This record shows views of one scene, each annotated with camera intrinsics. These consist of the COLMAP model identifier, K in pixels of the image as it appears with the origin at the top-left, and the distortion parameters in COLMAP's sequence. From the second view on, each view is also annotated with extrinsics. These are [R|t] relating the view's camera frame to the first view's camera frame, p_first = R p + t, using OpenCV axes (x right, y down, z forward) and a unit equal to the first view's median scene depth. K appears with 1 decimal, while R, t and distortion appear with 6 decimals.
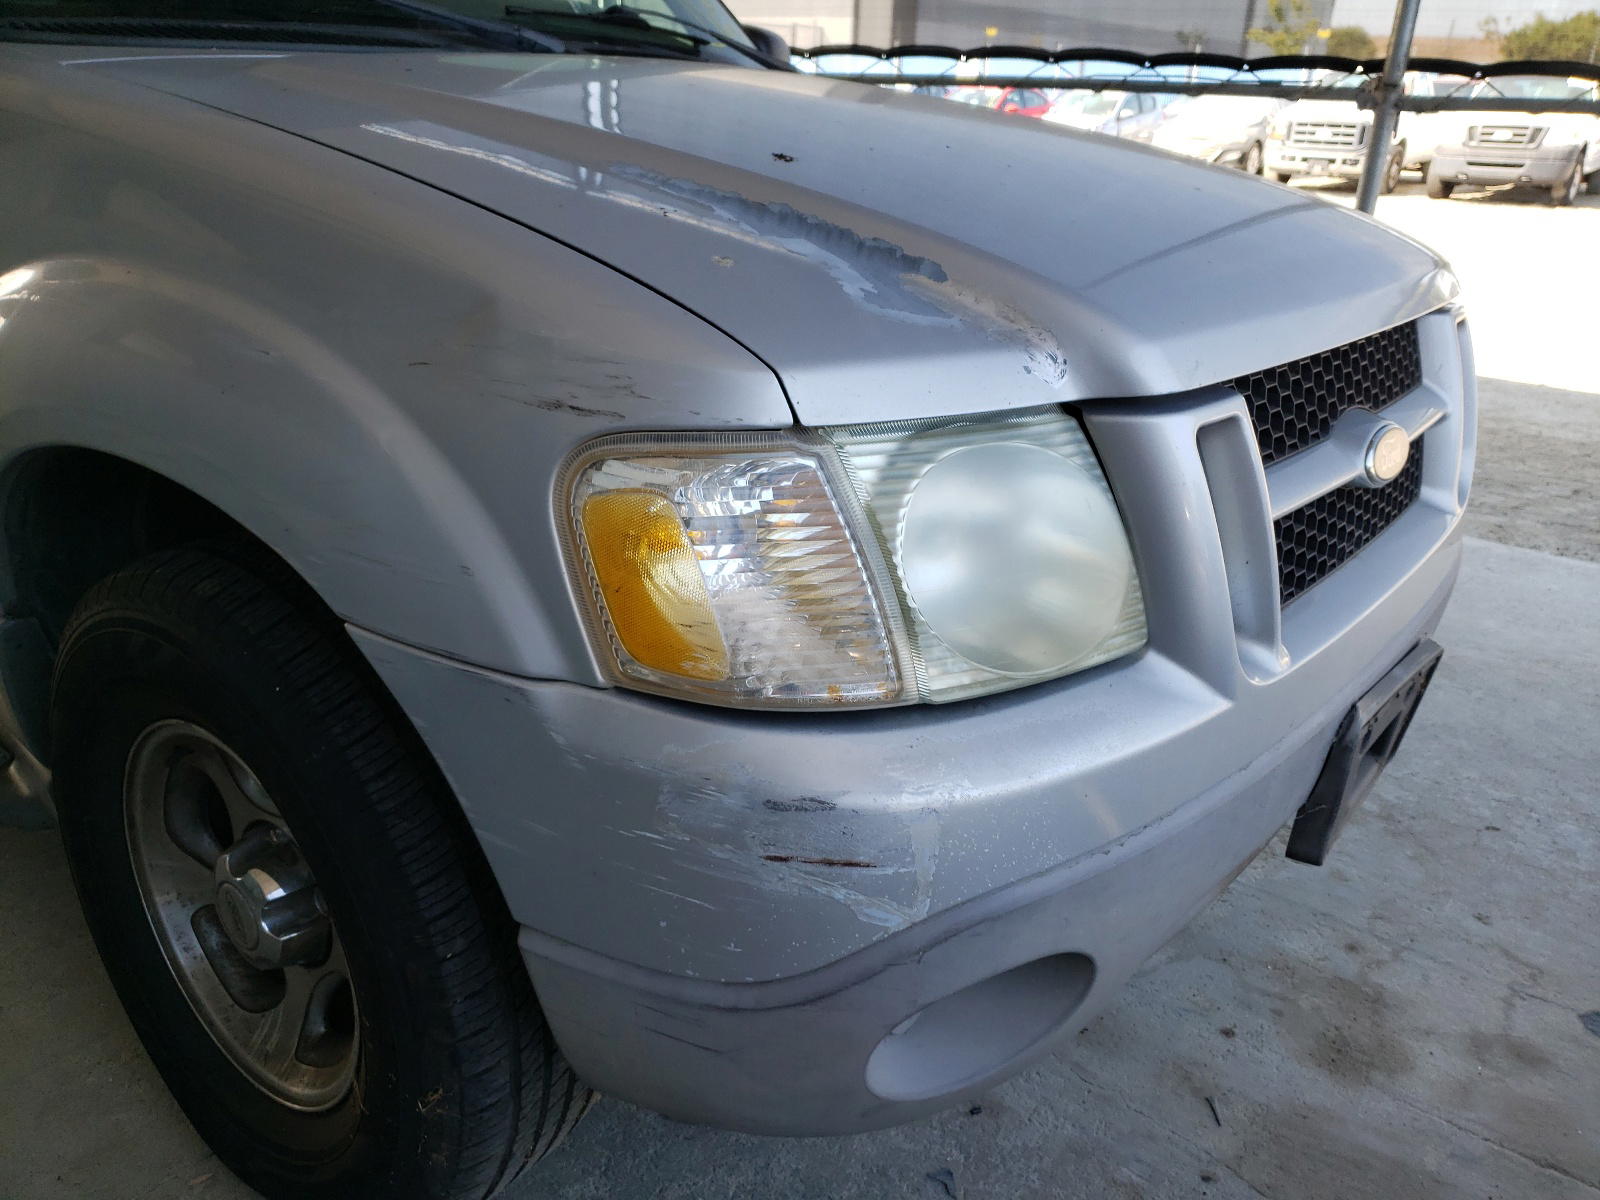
lens RADIAL K [[1273.4, 0, 841.5], [0, 1273.4, 626.3], [0, 0, 1]] dist [0.004948, 0.002986]
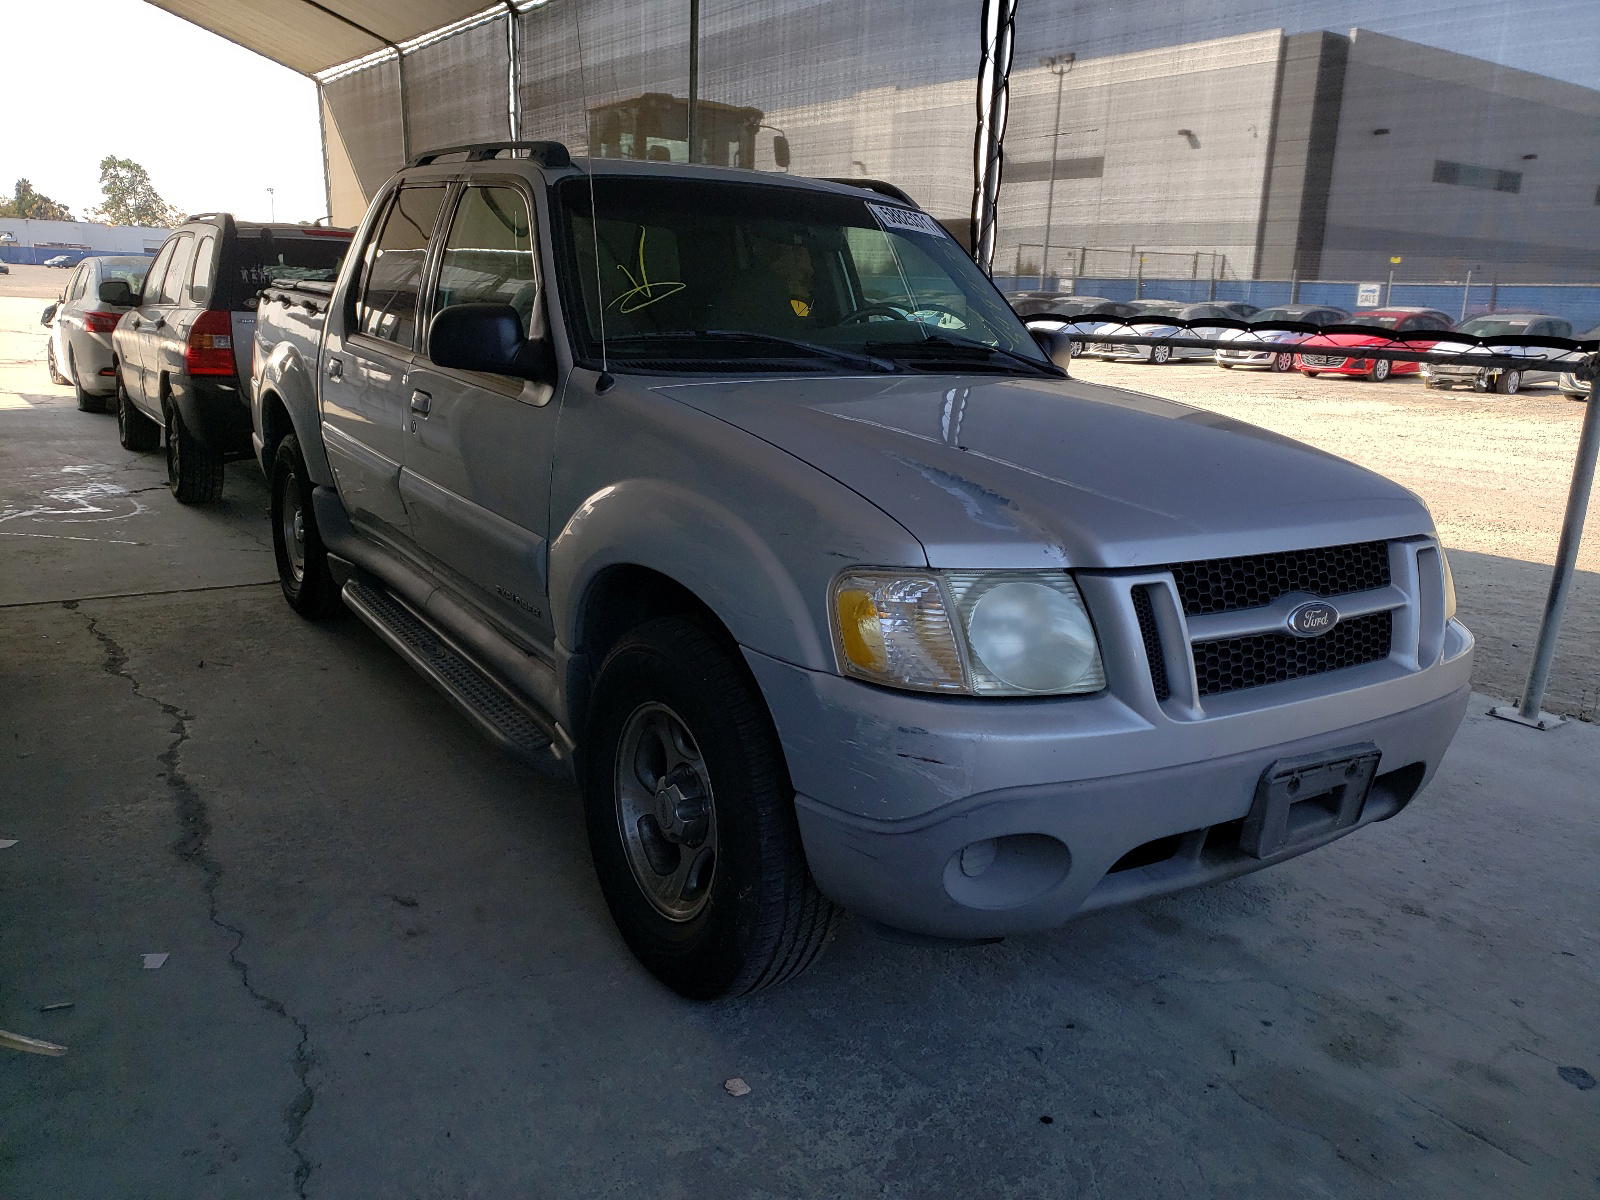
lens RADIAL K [[1246.2, 0, 802.4], [0, 1246.2, 604.9], [0, 0, 1]] dist [0.002067, 0.000710]
pose [[0.945073, 0.073505, -0.318487, 0.423426], [-0.125516, 0.981293, -0.145976, 0.242108], [0.301799, 0.177933, 0.936620, -1.066195]]
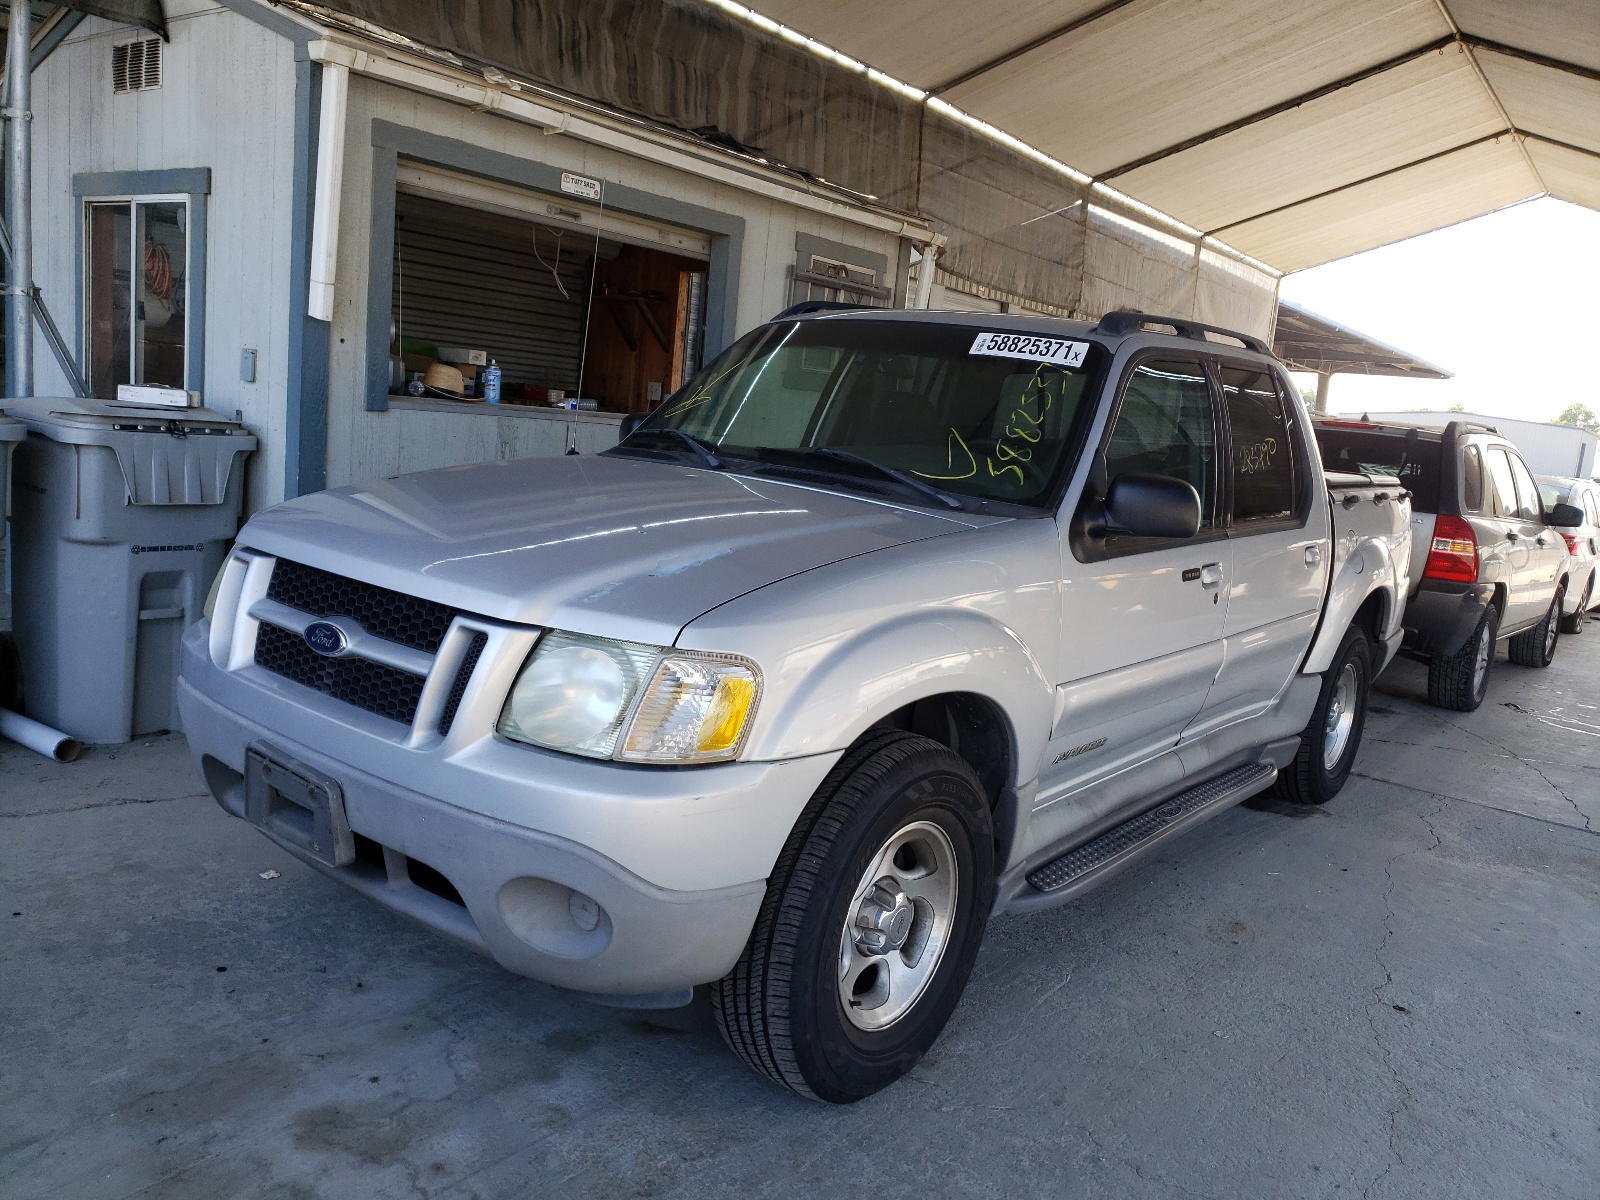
lens RADIAL K [[1246.2, 0, 805.6], [0, 1246.2, 604.5], [0, 0, 1]] dist [0.002067, 0.000710]
pose [[0.000438, 0.119248, -0.992864, 3.100084], [-0.489618, 0.865741, 0.103763, -0.994320], [0.871937, 0.486079, 0.058765, 2.066082]]
